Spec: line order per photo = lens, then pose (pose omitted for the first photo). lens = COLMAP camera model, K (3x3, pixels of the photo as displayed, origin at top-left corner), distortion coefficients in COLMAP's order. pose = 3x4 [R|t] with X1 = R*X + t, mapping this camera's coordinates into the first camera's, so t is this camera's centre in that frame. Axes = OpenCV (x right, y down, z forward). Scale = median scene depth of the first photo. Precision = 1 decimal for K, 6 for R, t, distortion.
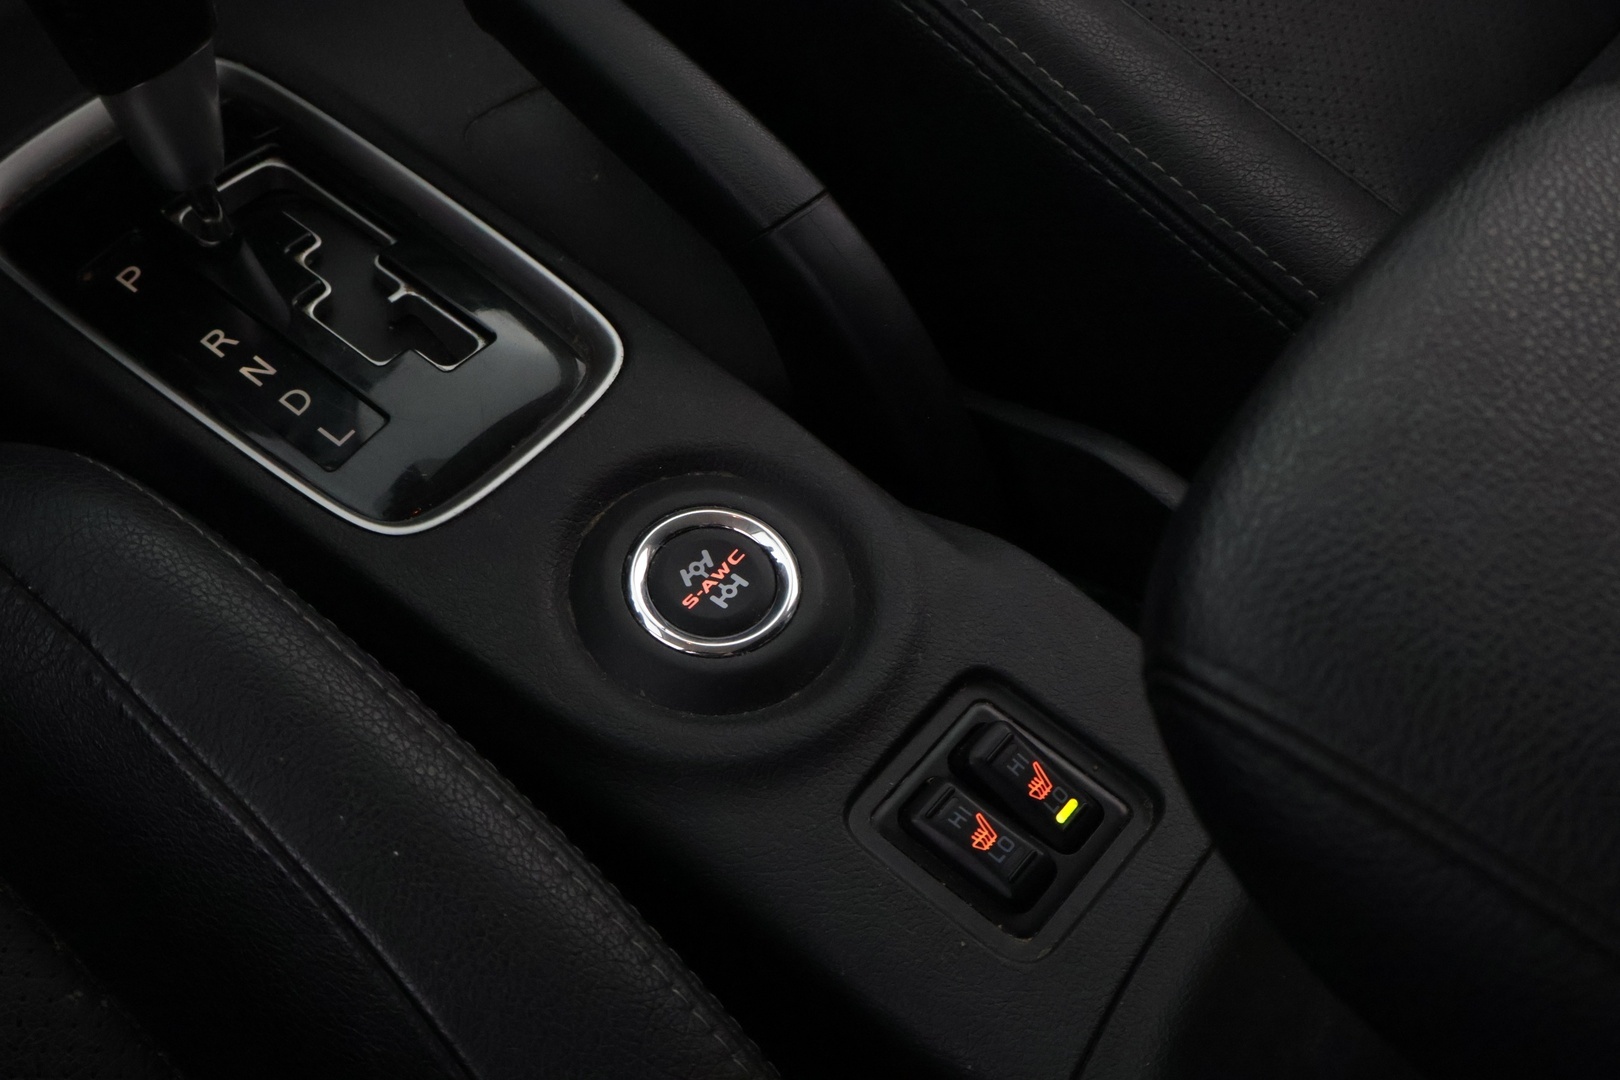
lens RADIAL K [[1889.6, 0, 810.0], [0, 1889.6, 540.0], [0, 0, 1]] dist [0.005851, 0.005856]
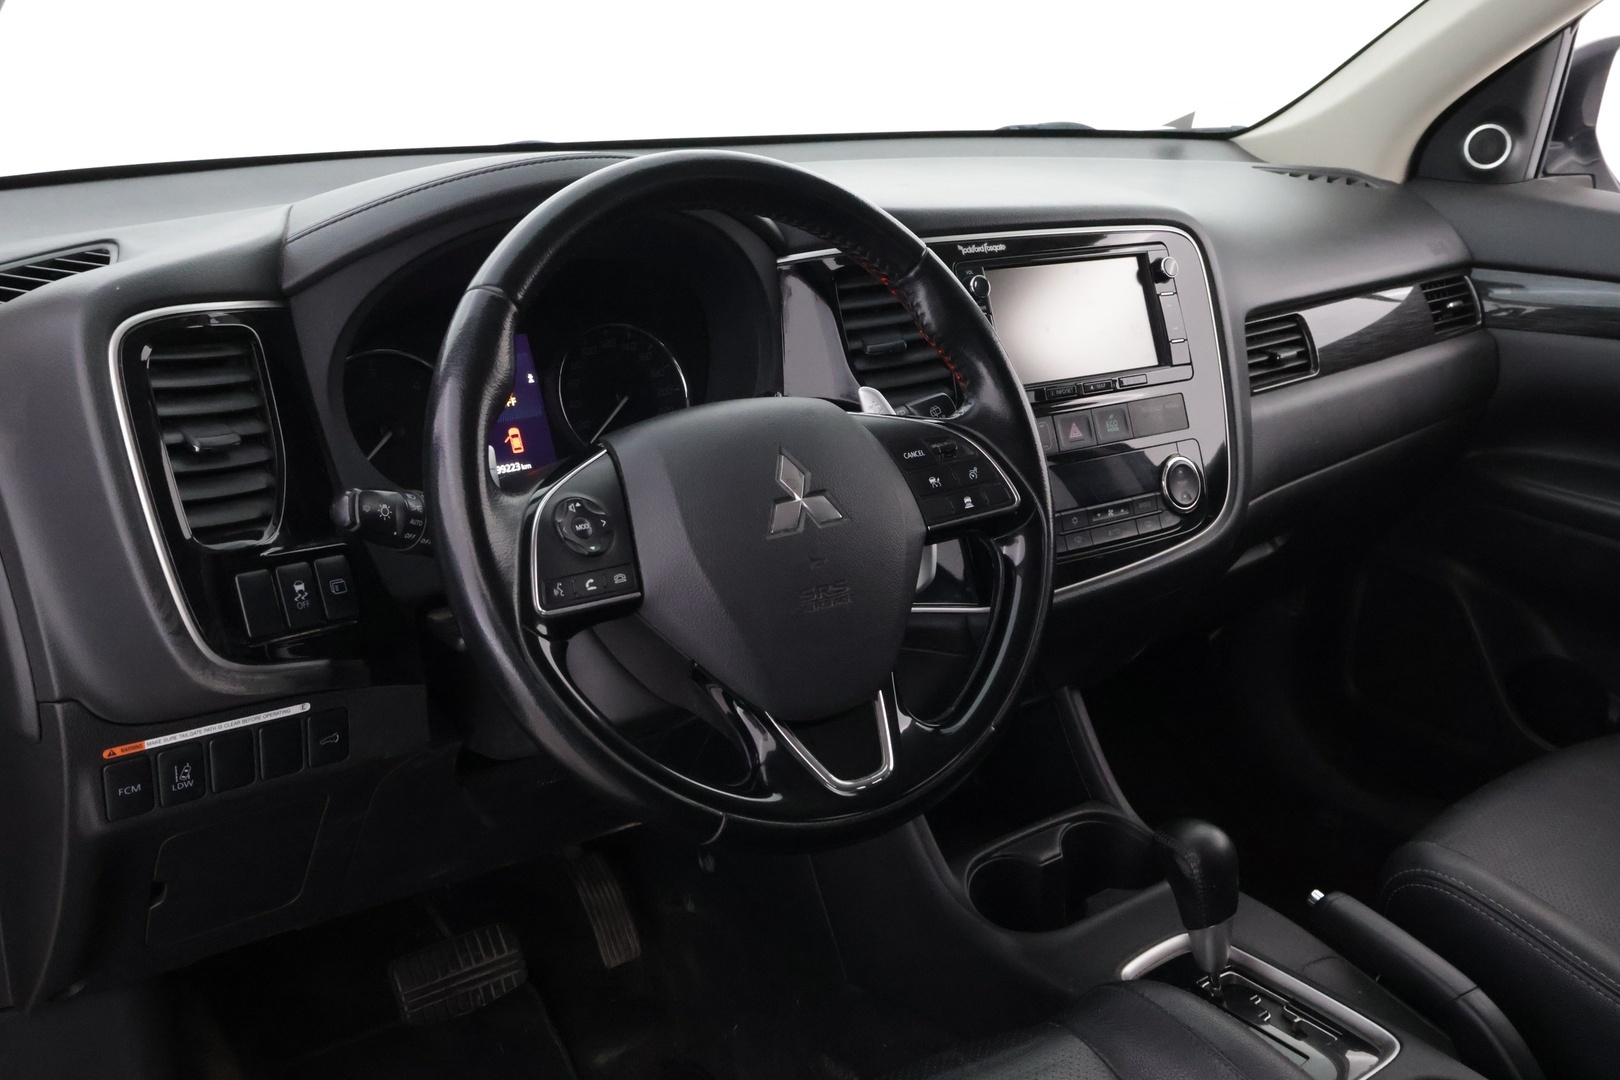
lens RADIAL K [[1536.8, 0, 810.0], [0, 1536.8, 540.0], [0, 0, 1]] dist [-0.008167, -0.001304]
pose [[0.974142, -0.004866, -0.225885, -0.397170], [-0.130071, 0.805399, -0.578286, 0.640172], [0.184741, 0.592713, 0.783940, -1.132582]]
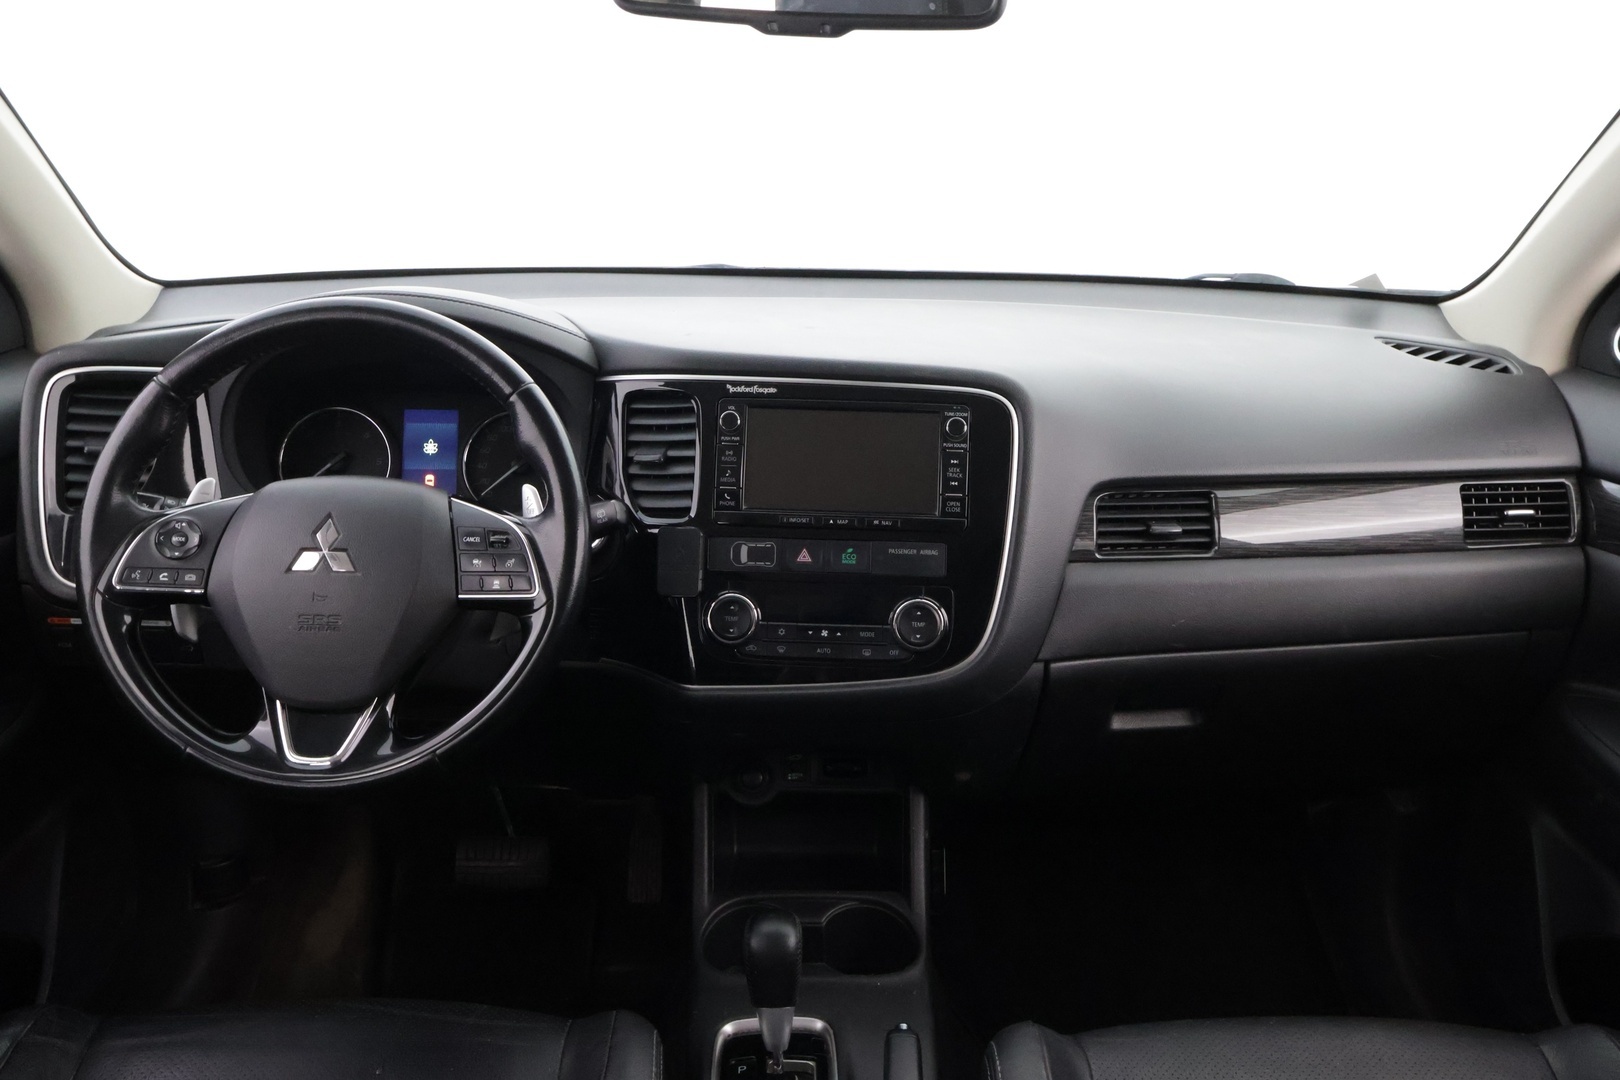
lens RADIAL K [[1327.6, 0, 788.9], [0, 1327.6, 547.9], [0, 0, 1]] dist [0.013000, 0.005184]
pose [[0.641582, 0.161767, -0.749802, 1.109252], [-0.595440, 0.721258, -0.353890, -0.039495], [0.483553, 0.673512, 0.559069, -0.662807]]
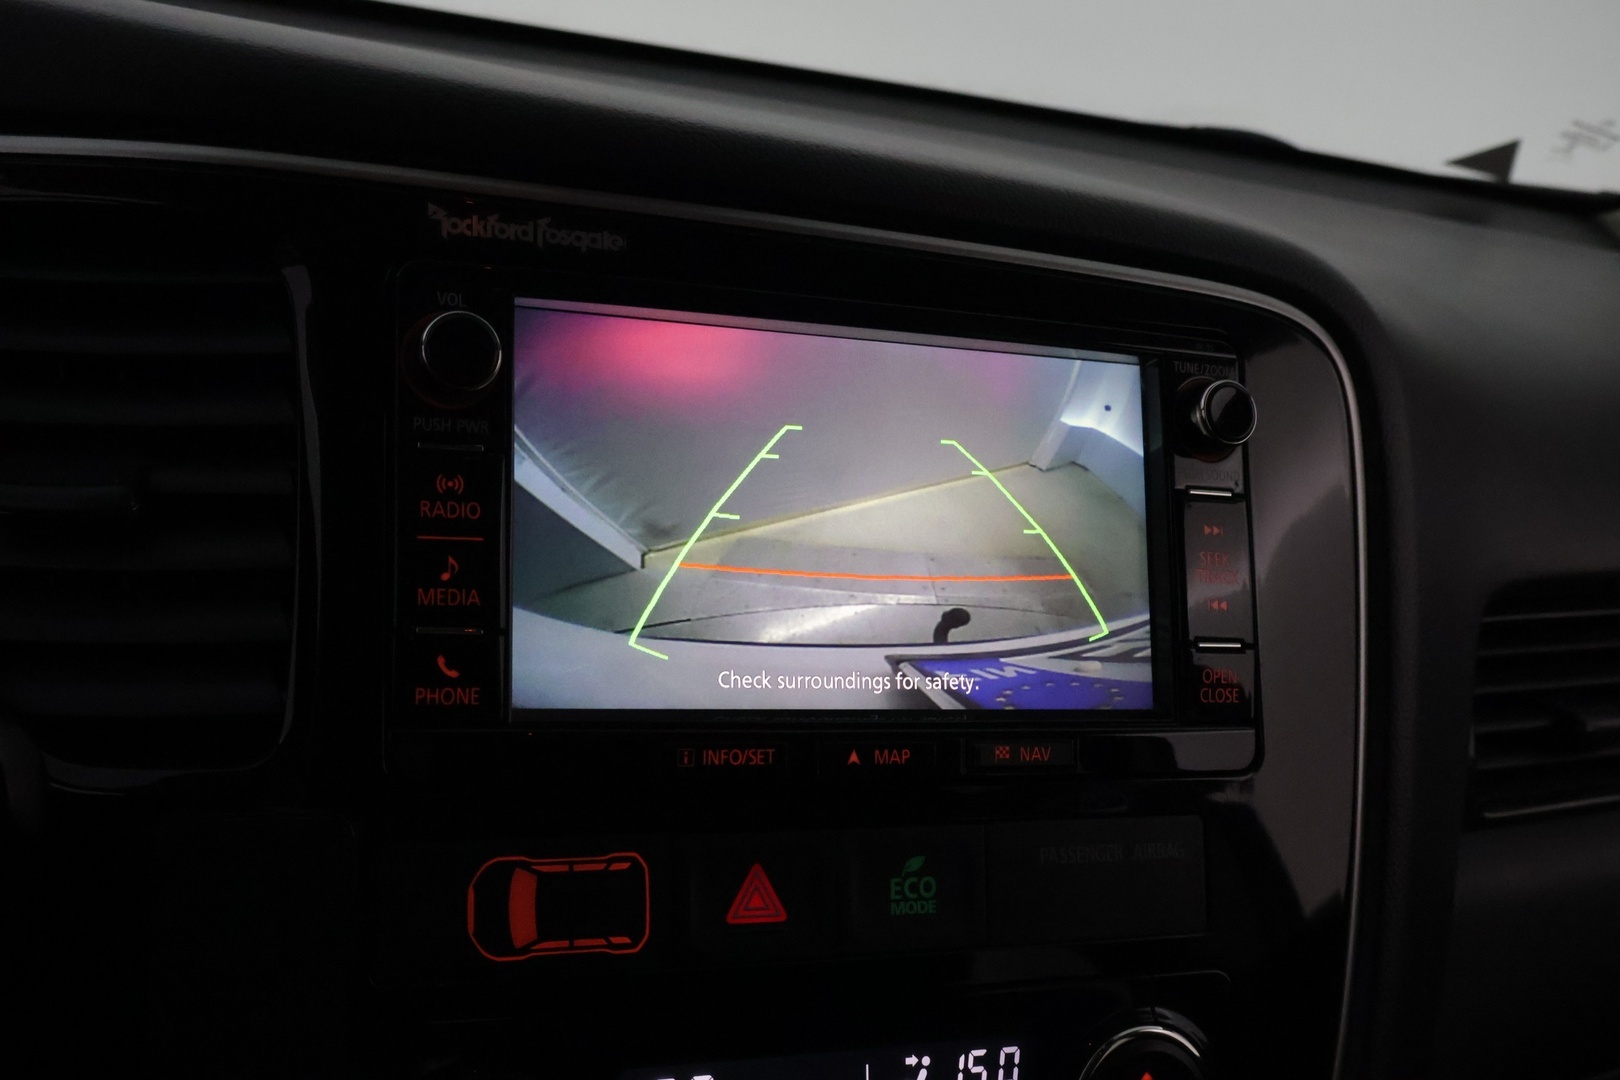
lens RADIAL K [[1889.6, 0, 810.0], [0, 1889.6, 540.0], [0, 0, 1]] dist [0.005851, 0.005856]
pose [[0.921363, 0.136880, -0.363805, -0.235972], [-0.349300, 0.702172, -0.620439, -0.446061], [0.170528, 0.698726, 0.694767, -0.062109]]
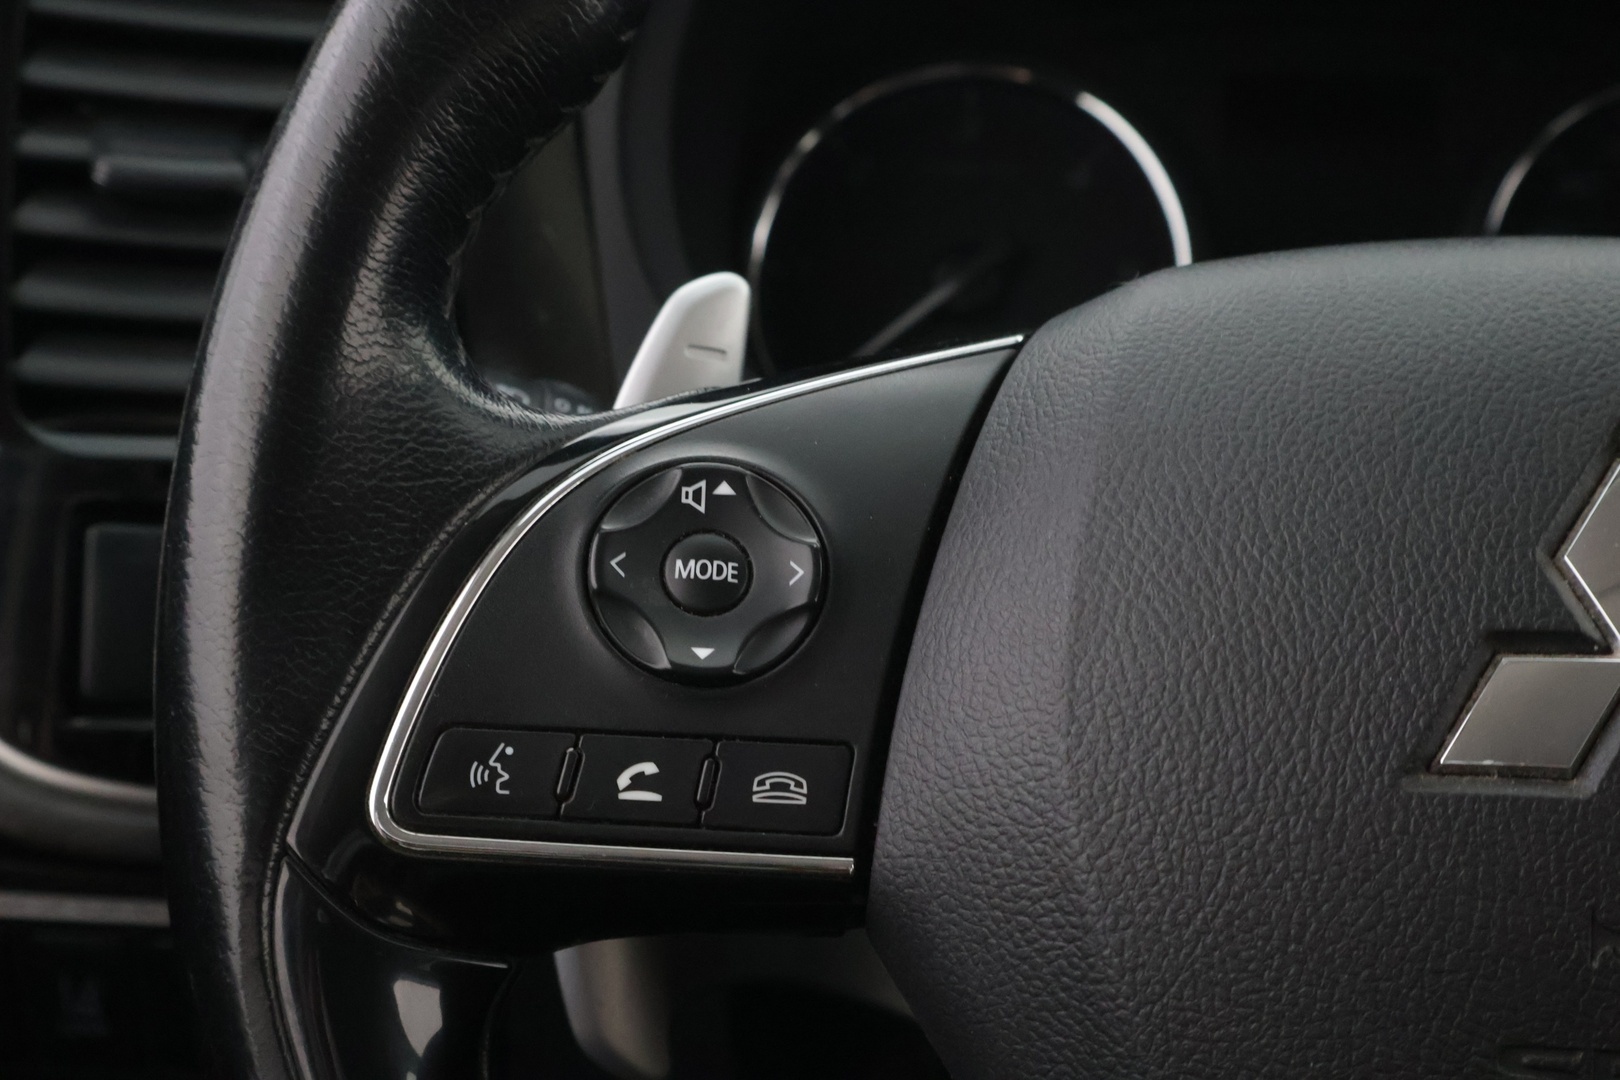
lens RADIAL K [[2517.8, 0, 810.0], [0, 2517.8, 540.0], [0, 0, 1]] dist [0.001089, 0.079809]
pose [[0.557840, 0.148859, -0.816490, -0.389993], [-0.639385, 0.704313, -0.308431, -0.025351], [0.529152, 0.694107, 0.488072, -0.323565]]
